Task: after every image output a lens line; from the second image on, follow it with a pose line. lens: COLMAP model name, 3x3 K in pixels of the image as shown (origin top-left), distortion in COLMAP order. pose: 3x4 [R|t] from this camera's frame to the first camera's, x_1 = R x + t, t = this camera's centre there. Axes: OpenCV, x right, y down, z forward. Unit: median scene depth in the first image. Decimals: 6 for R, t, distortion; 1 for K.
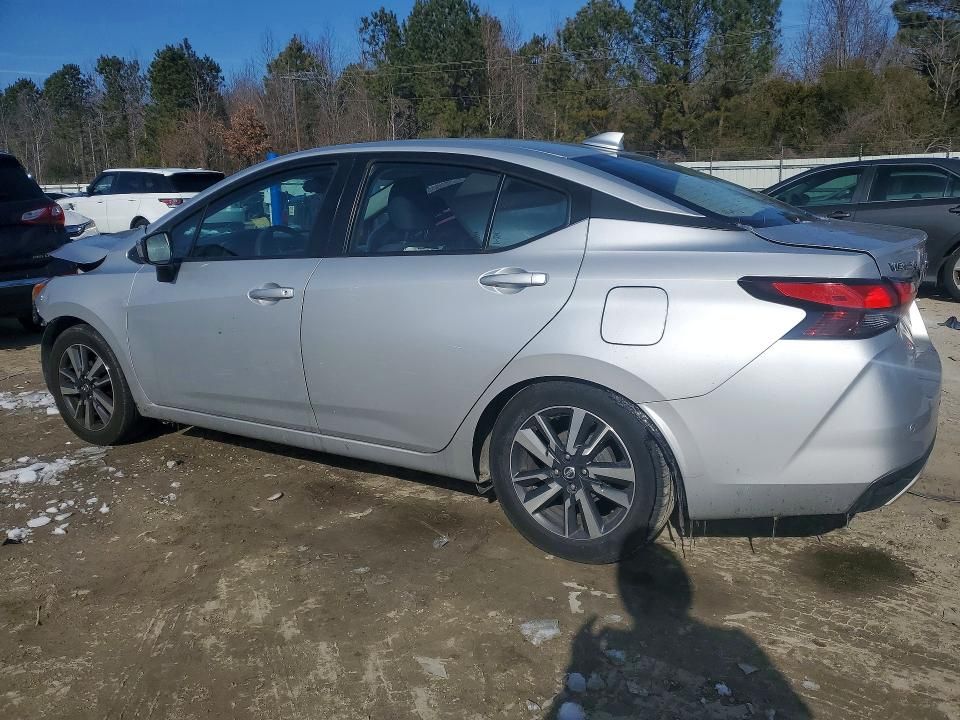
lens RADIAL K [[758.9, 0, 480.0], [0, 758.9, 360.0], [0, 0, 1]] dist [0.010206, 0.013555]
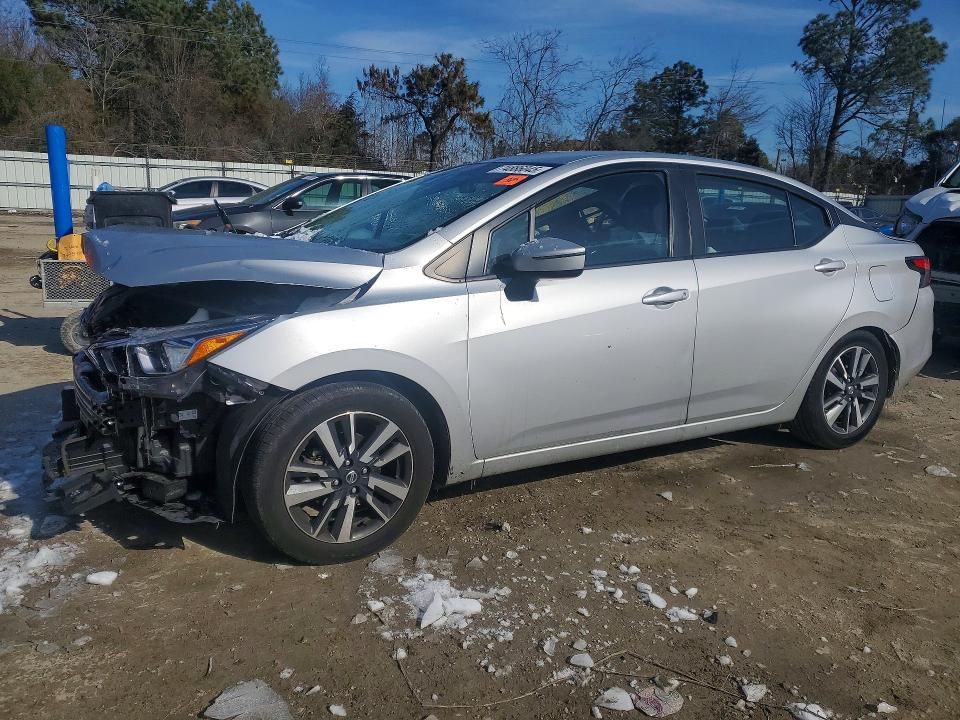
lens RADIAL K [[758.9, 0, 480.0], [0, 758.9, 360.0], [0, 0, 1]] dist [0.010206, 0.013555]
pose [[0.480027, -0.151803, 0.864020, -1.215991], [0.150016, 0.984611, 0.089645, -0.126790], [-0.864332, 0.086585, 0.495413, 0.679833]]
